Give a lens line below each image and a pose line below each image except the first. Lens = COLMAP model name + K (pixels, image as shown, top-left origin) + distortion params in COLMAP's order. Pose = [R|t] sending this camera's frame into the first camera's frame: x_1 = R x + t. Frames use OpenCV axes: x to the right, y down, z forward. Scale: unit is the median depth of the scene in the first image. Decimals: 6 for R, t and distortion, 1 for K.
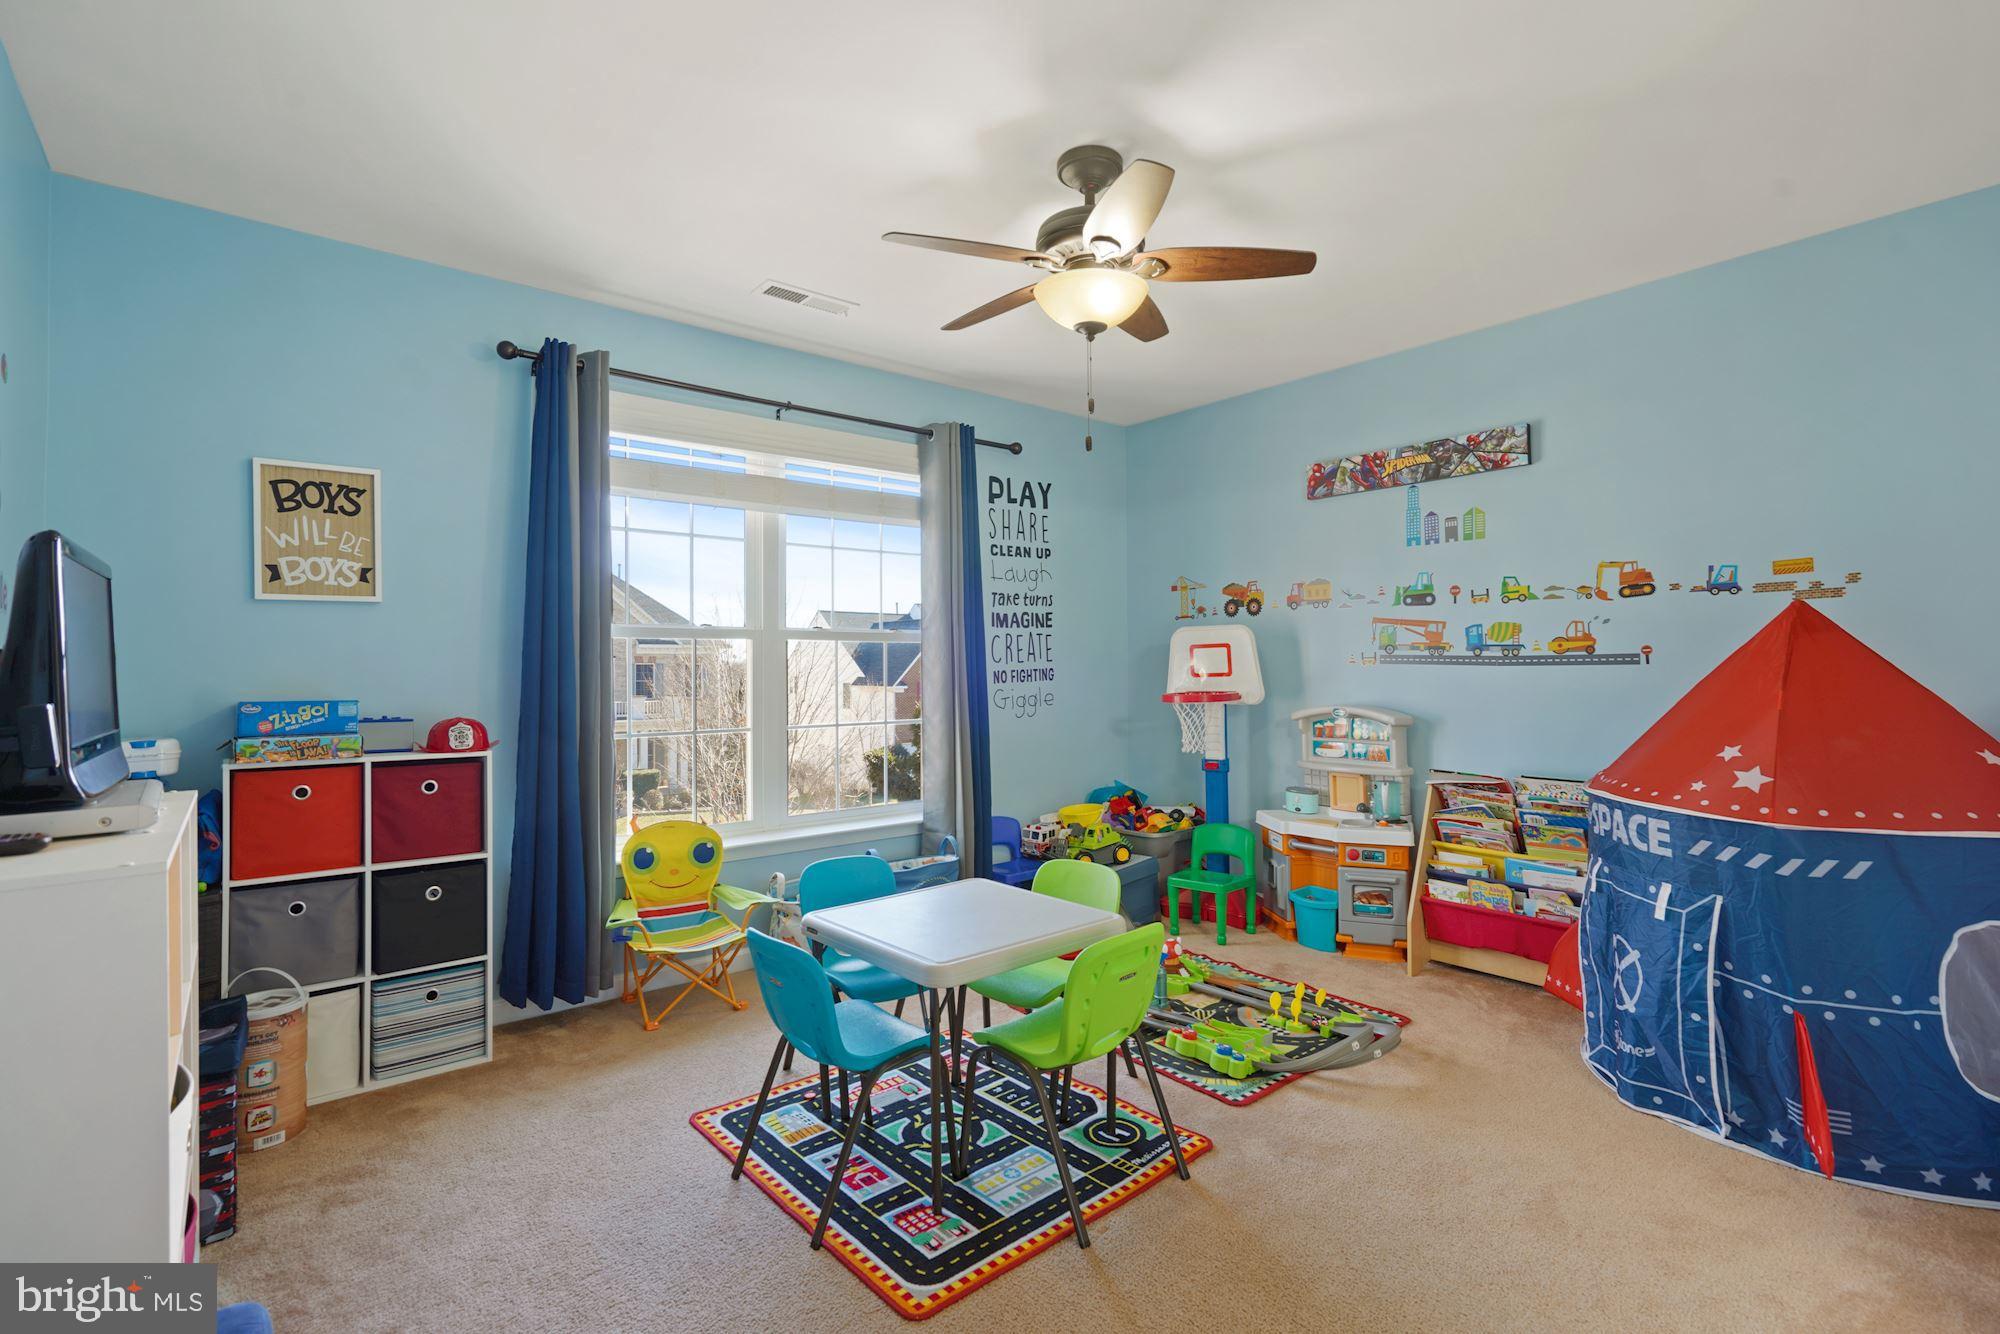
lens RADIAL K [[919.7, 0, 1000.0], [0, 919.7, 667.0], [0, 0, 1]] dist [-0.002289, 0.006774]
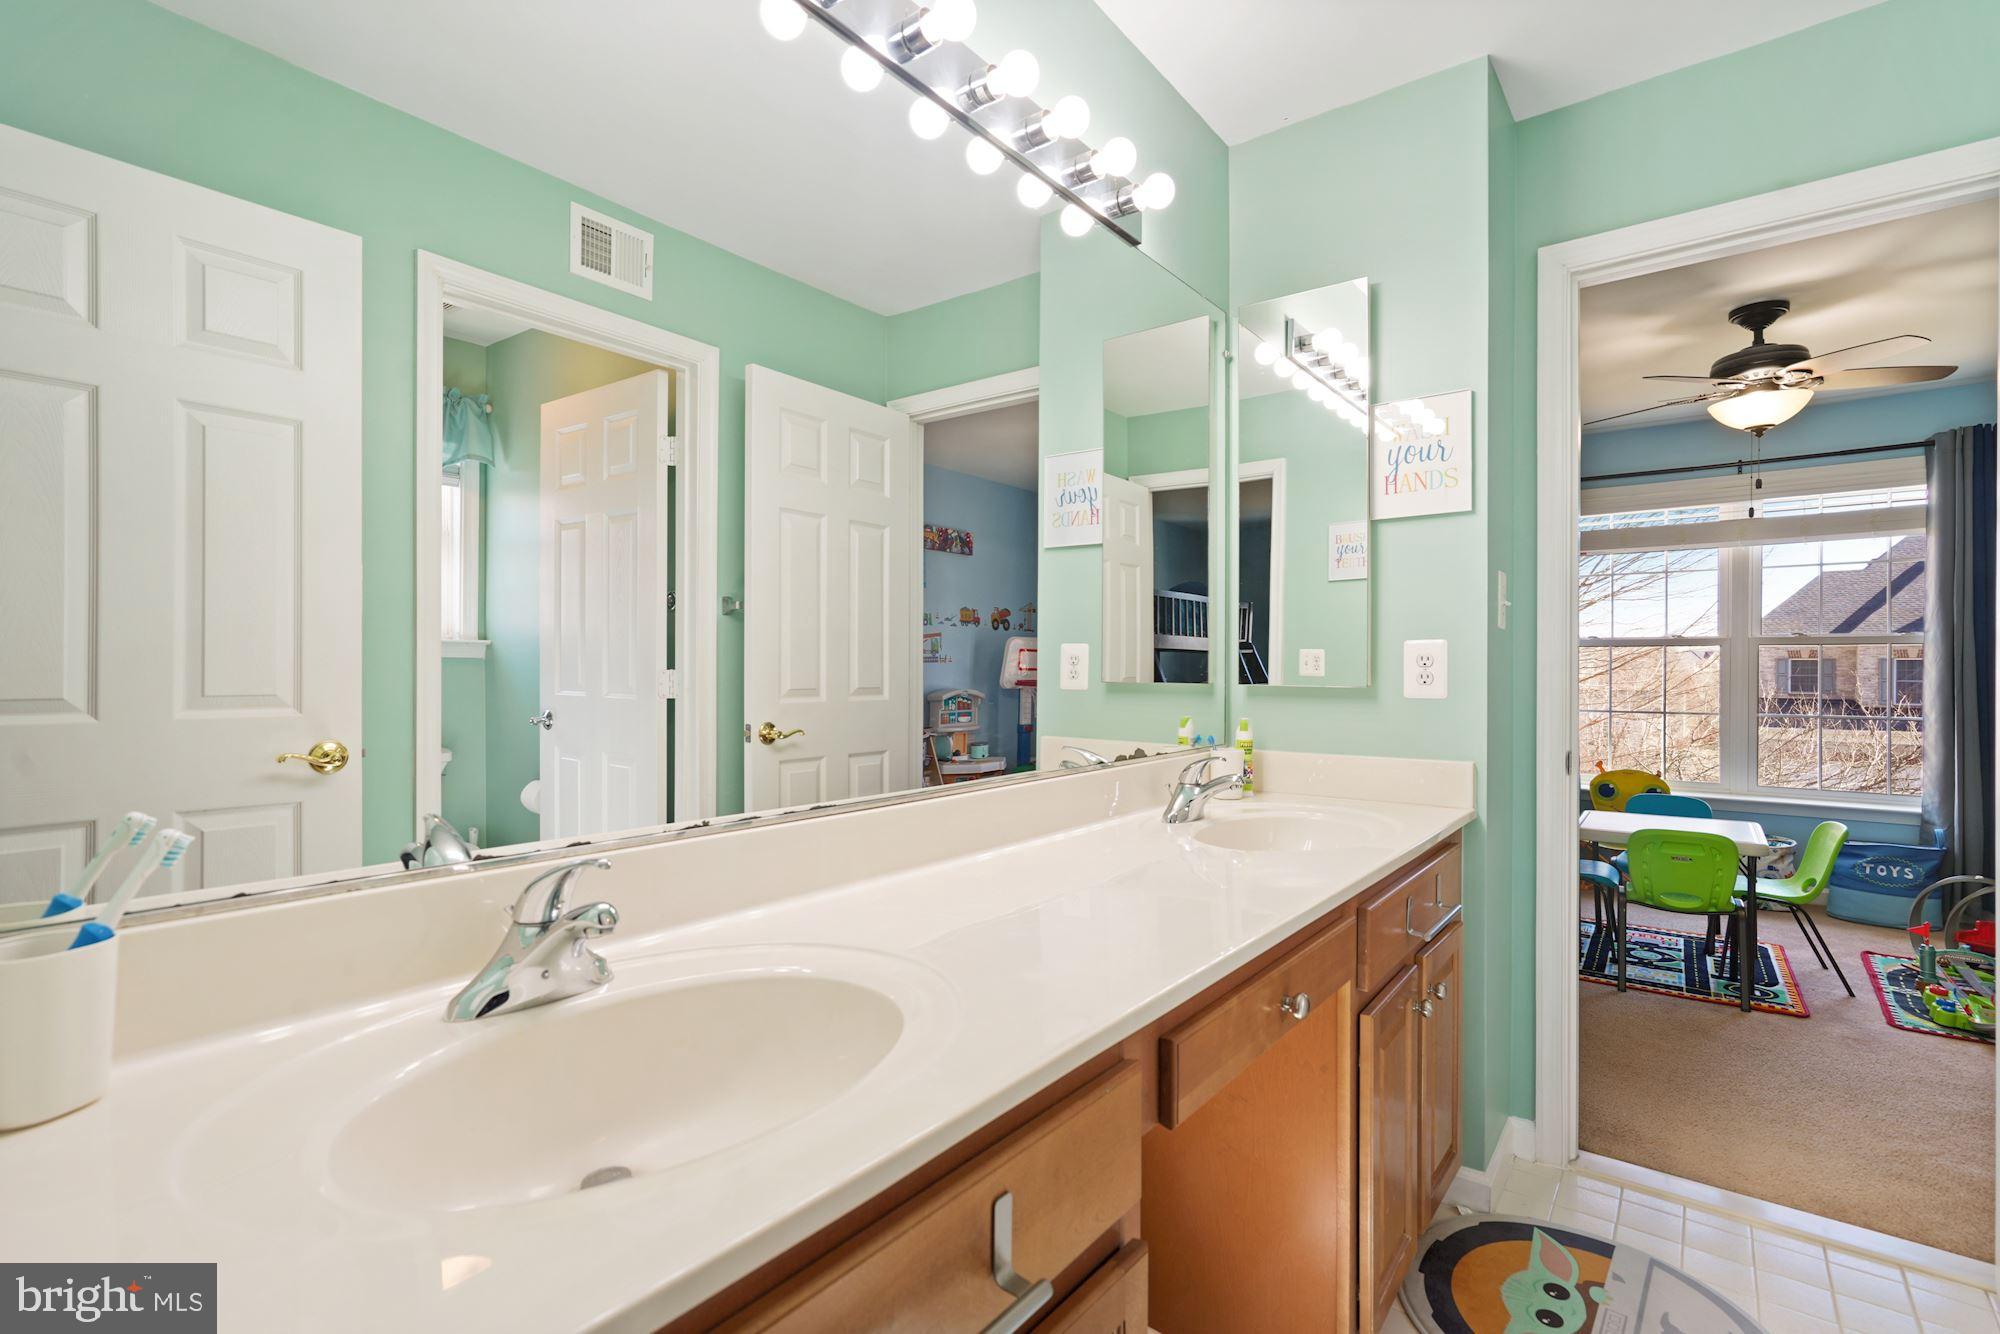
lens RADIAL K [[919.7, 0, 1000.0], [0, 919.7, 667.0], [0, 0, 1]] dist [-0.002289, 0.006774]
pose [[0.200117, 0.004009, -0.979764, 0.958926], [-0.000165, 0.999992, 0.004058, -0.005754], [0.979772, -0.000650, 0.200116, -0.324967]]
